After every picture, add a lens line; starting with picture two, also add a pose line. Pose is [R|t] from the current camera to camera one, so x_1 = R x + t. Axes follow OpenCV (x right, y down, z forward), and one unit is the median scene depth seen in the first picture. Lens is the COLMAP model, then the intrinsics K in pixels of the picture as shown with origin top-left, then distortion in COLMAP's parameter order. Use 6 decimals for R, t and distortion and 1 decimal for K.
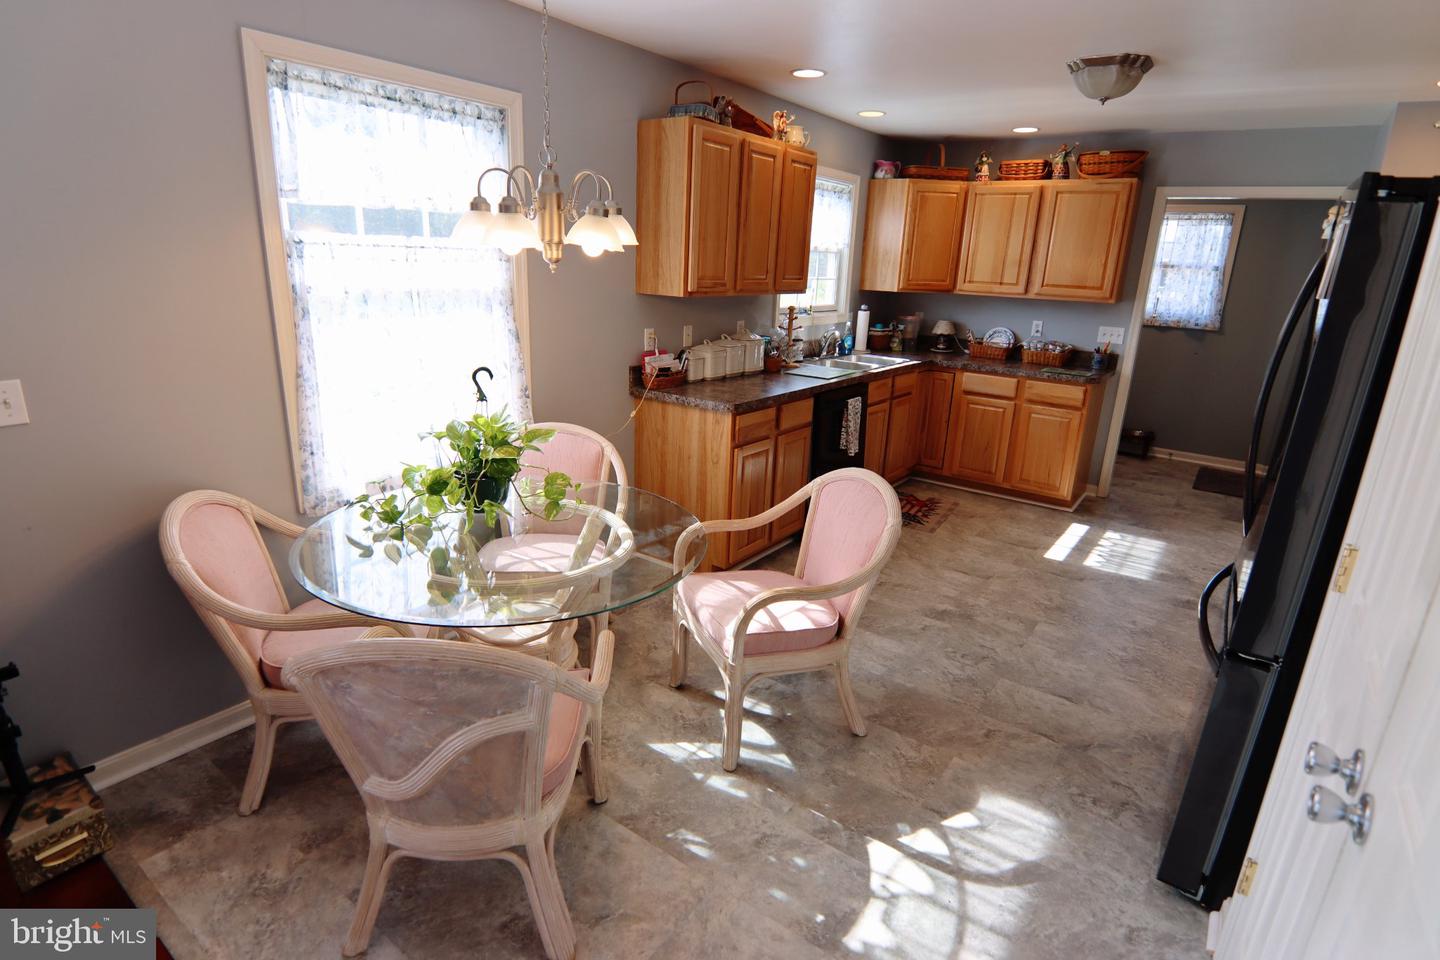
lens RADIAL K [[739.0, 0, 699.2], [0, 739.0, 482.2], [0, 0, 1]] dist [-0.017341, -0.005958]
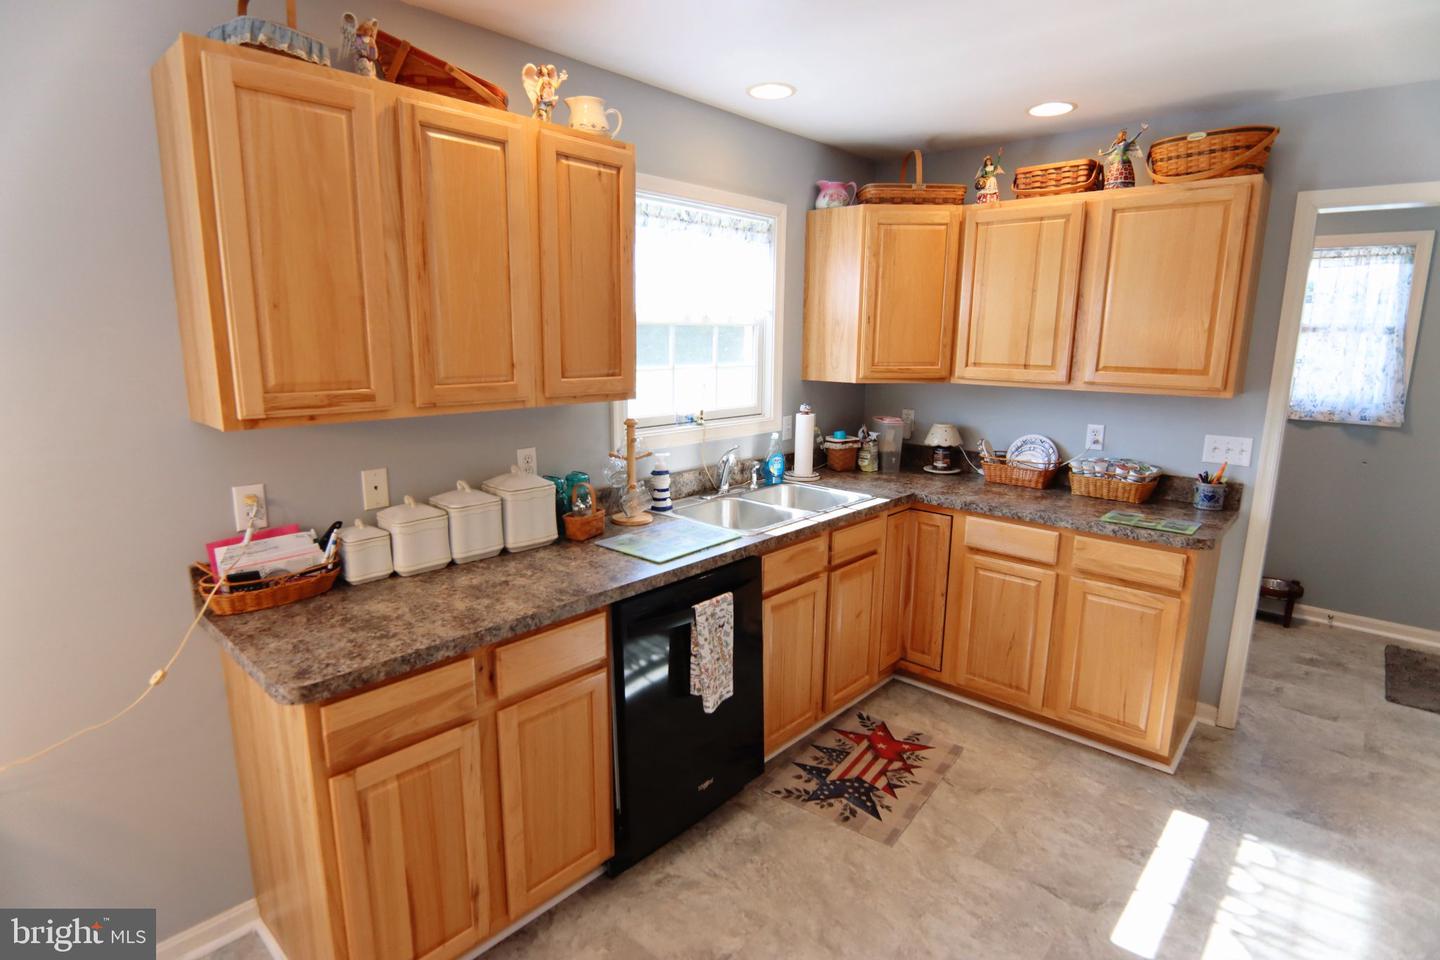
lens RADIAL K [[739.0, 0, 699.2], [0, 739.0, 482.2], [0, 0, 1]] dist [-0.017341, -0.005958]
pose [[0.994735, -0.008638, -0.102111, 0.211599], [-0.001414, 0.995189, -0.097962, -0.120411], [0.102466, 0.097590, 0.989938, 0.400070]]
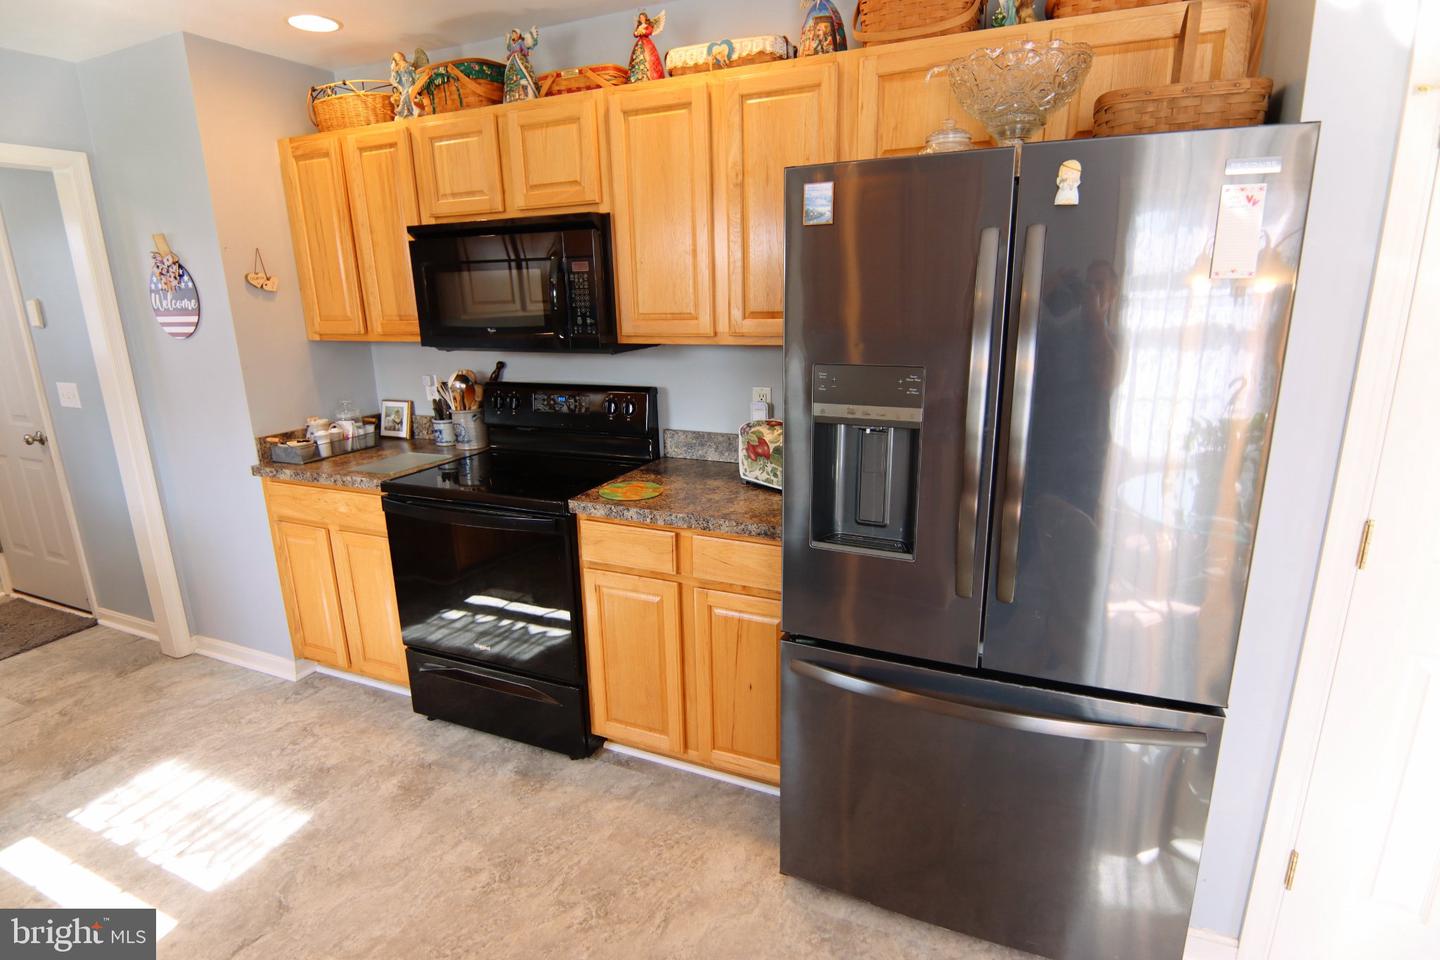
lens RADIAL K [[727.1, 0, 721.5], [0, 727.1, 476.1], [0, 0, 1]] dist [-0.016027, -0.000450]
pose [[-0.232709, -0.277242, 0.932193, 0.052948], [0.295277, 0.893120, 0.339333, -0.163752], [-0.926638, 0.354221, -0.125974, 0.521274]]
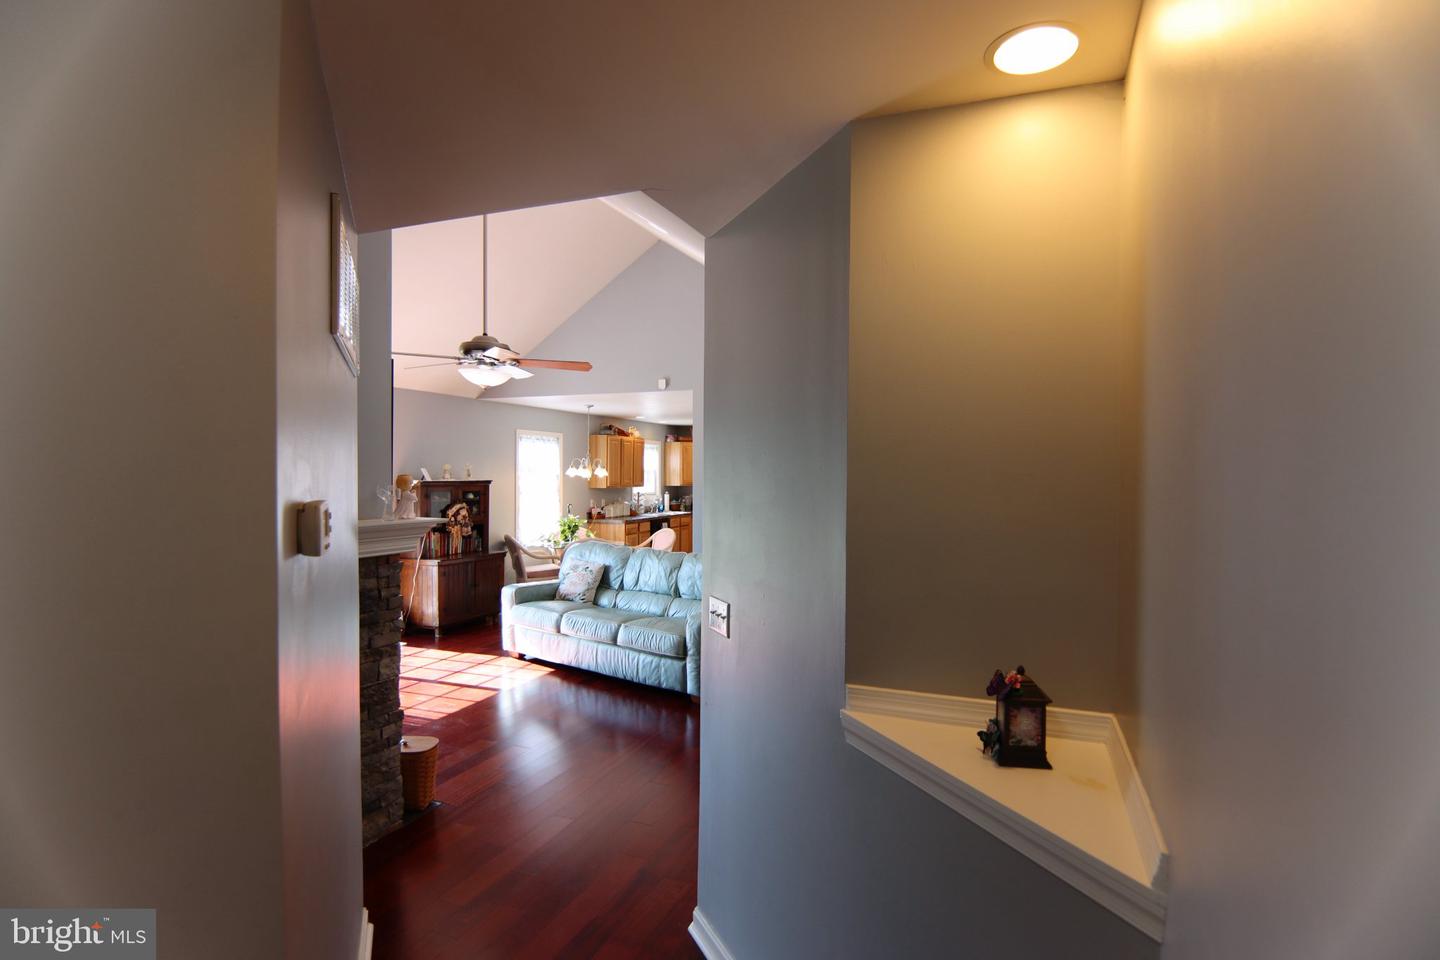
lens RADIAL K [[727.1, 0, 721.5], [0, 727.1, 476.1], [0, 0, 1]] dist [-0.016027, -0.000450]
pose [[0.963154, -0.033559, 0.266850, -0.251263], [0.107577, 0.957429, -0.267877, 0.389709], [-0.246501, 0.286713, 0.925761, -1.337990]]
